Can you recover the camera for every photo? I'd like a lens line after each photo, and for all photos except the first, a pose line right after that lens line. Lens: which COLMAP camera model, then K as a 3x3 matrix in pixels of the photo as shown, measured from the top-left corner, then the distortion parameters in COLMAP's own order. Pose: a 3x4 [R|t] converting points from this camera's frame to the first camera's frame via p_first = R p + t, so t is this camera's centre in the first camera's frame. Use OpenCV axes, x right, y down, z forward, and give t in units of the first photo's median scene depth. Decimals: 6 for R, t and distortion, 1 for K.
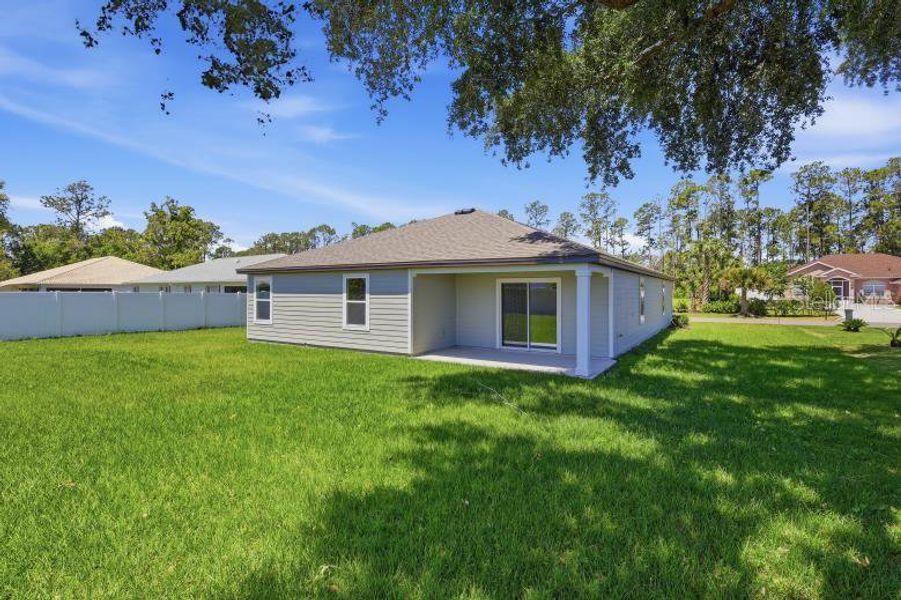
lens RADIAL K [[411.4, 0, 483.8], [0, 411.4, 286.8], [0, 0, 1]] dist [-0.000642, -0.000135]
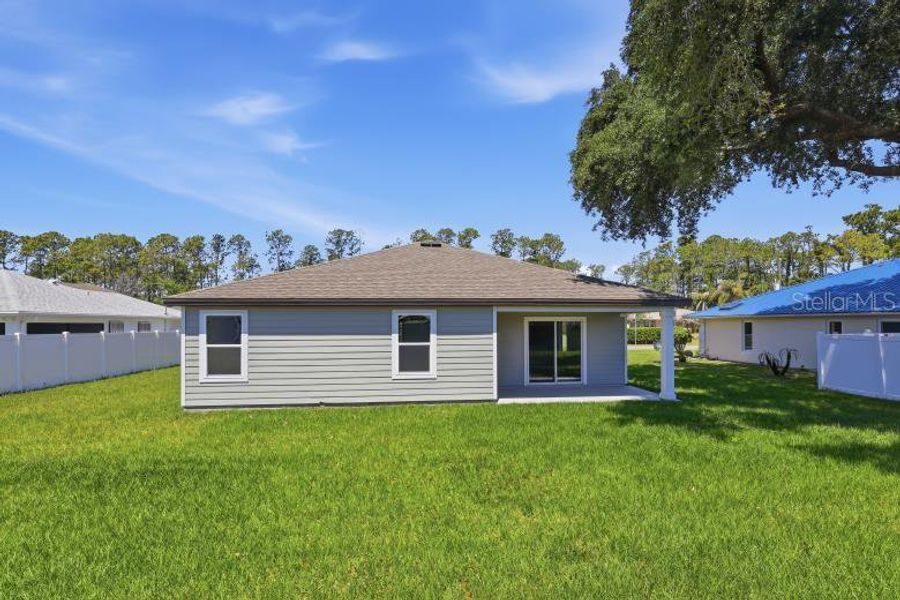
lens RADIAL K [[405.5, 0, 448.6], [0, 405.5, 314.3], [0, 0, 1]] dist [0.000638, 0.000163]
pose [[0.818223, 0.012063, 0.574774, -0.712040], [-0.001023, 0.999809, -0.019528, -0.007395], [-0.574900, 0.015390, 0.818079, 0.290335]]
